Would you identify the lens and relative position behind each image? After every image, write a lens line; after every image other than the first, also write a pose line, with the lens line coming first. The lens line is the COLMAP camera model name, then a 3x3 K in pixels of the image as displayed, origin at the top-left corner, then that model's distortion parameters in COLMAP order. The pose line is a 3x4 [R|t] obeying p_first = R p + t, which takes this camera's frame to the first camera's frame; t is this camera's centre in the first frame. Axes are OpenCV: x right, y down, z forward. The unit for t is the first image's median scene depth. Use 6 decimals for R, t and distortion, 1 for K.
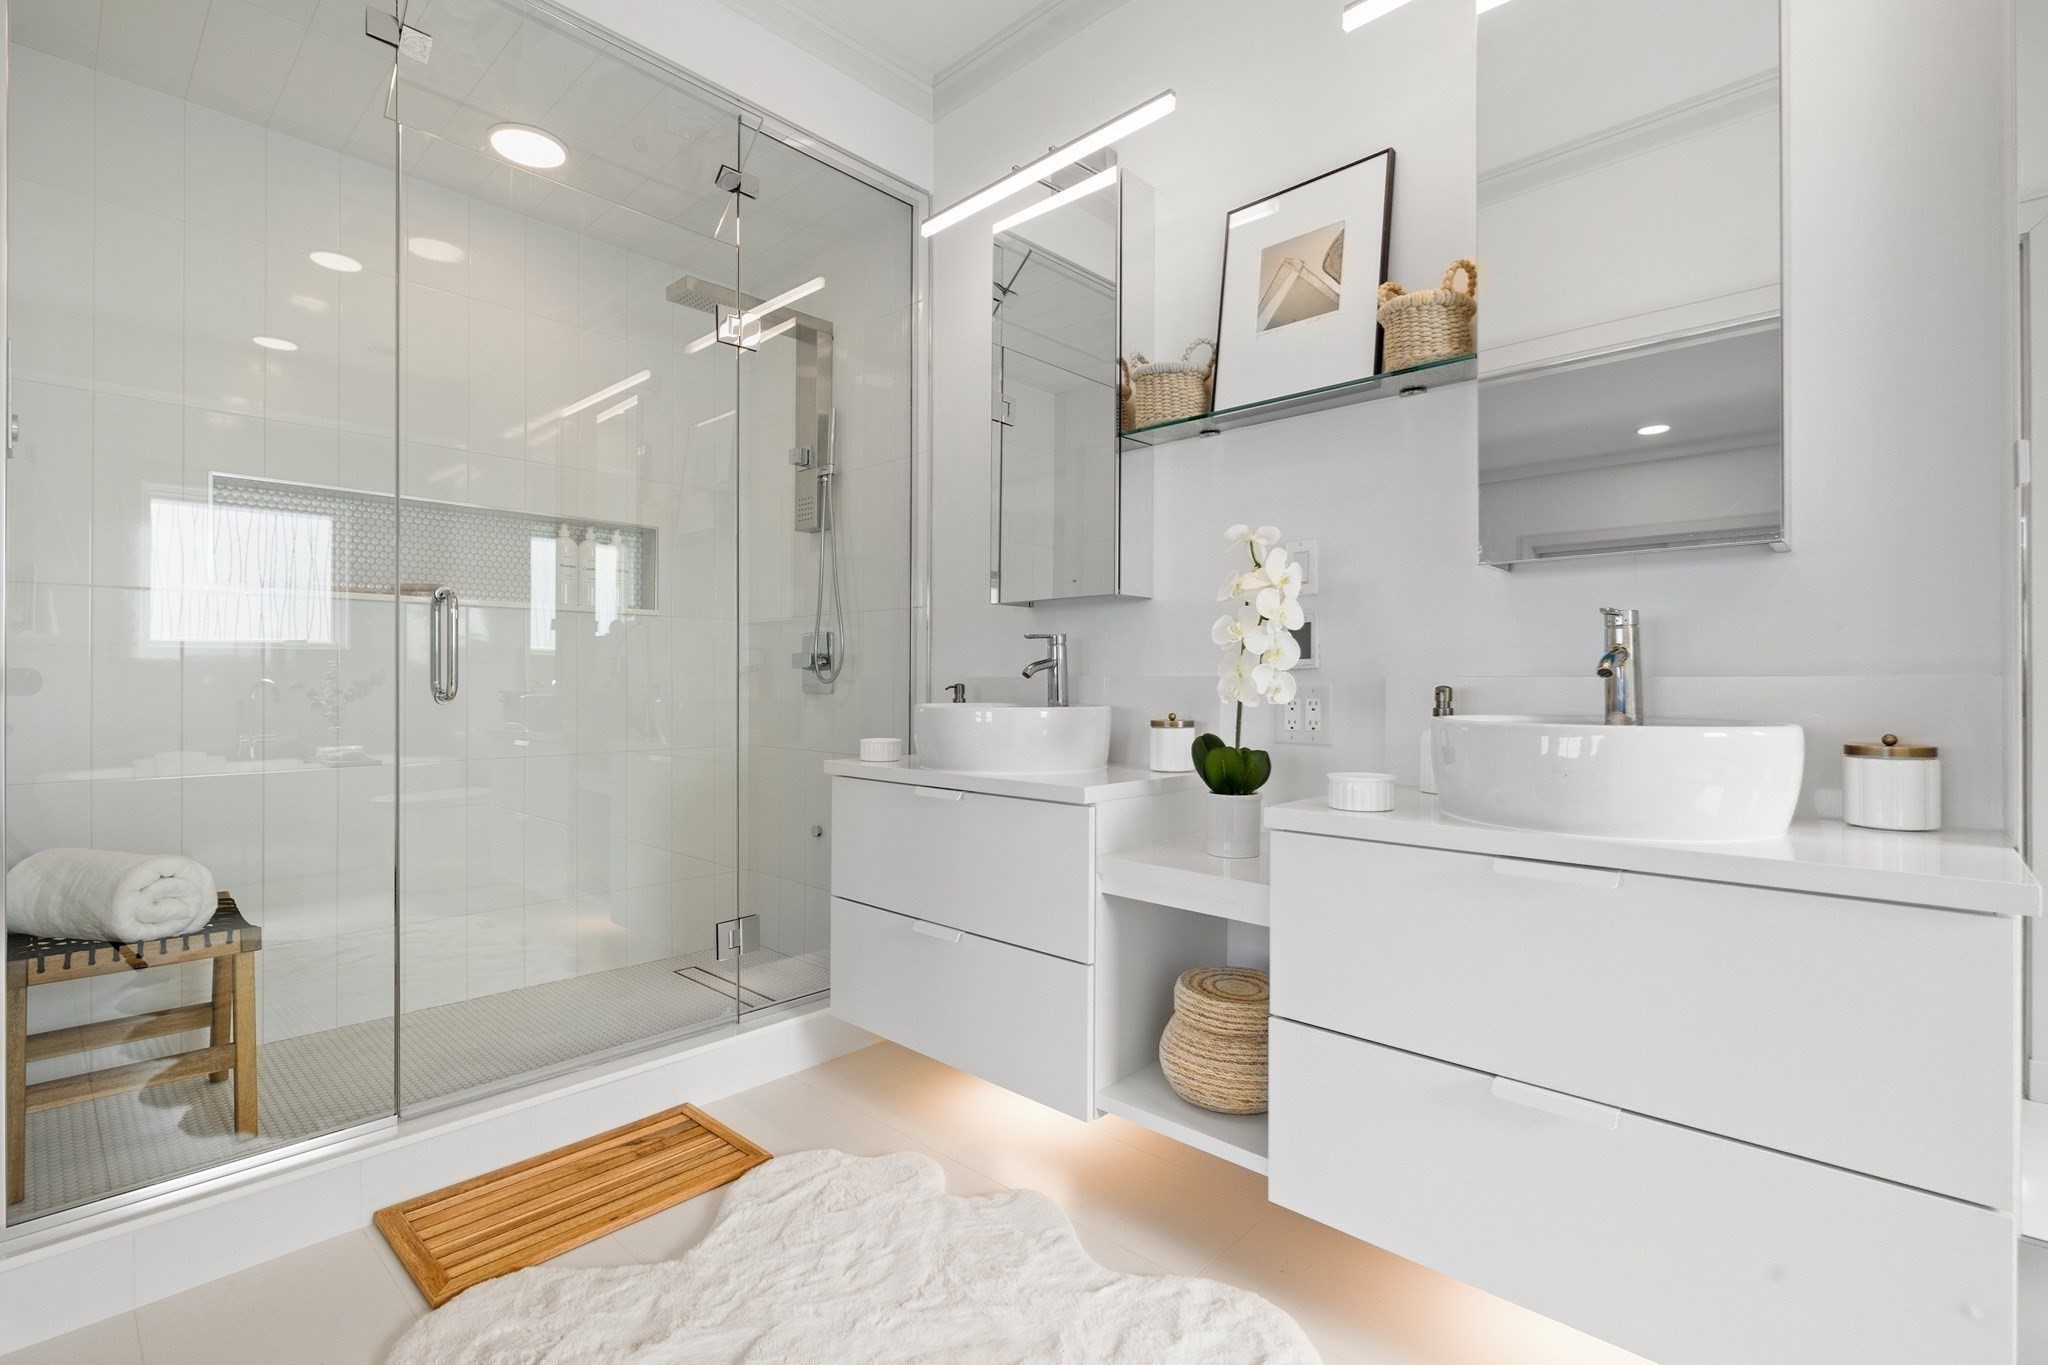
lens RADIAL K [[940.2, 0, 1021.2], [0, 940.2, 693.4], [0, 0, 1]] dist [-0.001535, -0.000017]
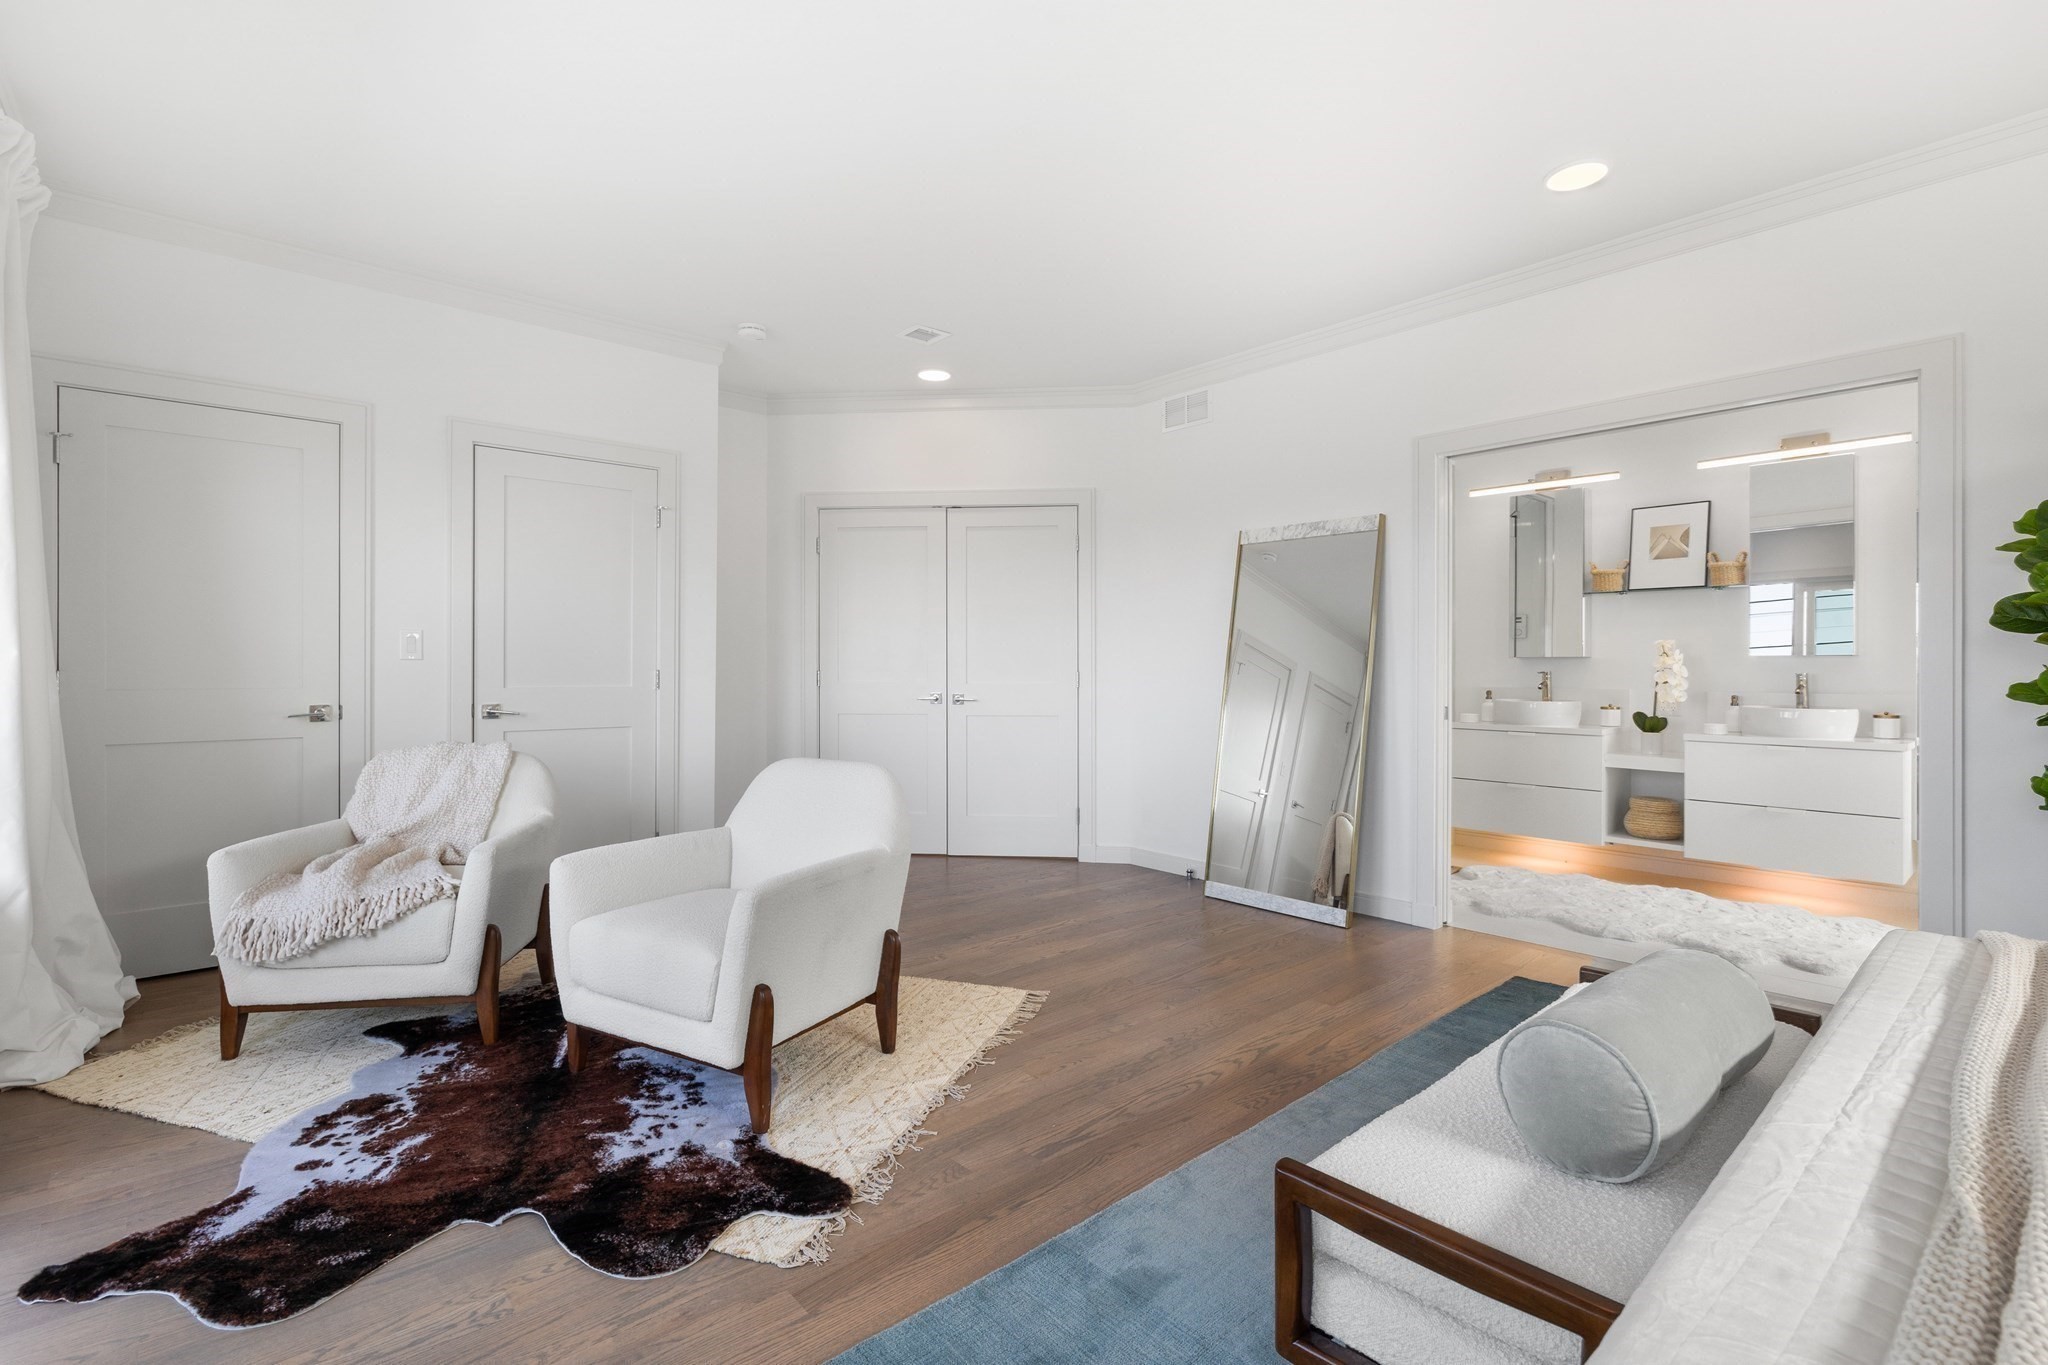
lens RADIAL K [[940.2, 0, 1024.7], [0, 940.2, 672.6], [0, 0, 1]] dist [-0.001535, -0.000017]
pose [[0.996423, 0.000826, -0.084498, -1.433081], [-0.001191, 0.999990, -0.004265, -0.060529], [0.084494, 0.004350, 0.996415, -1.997322]]
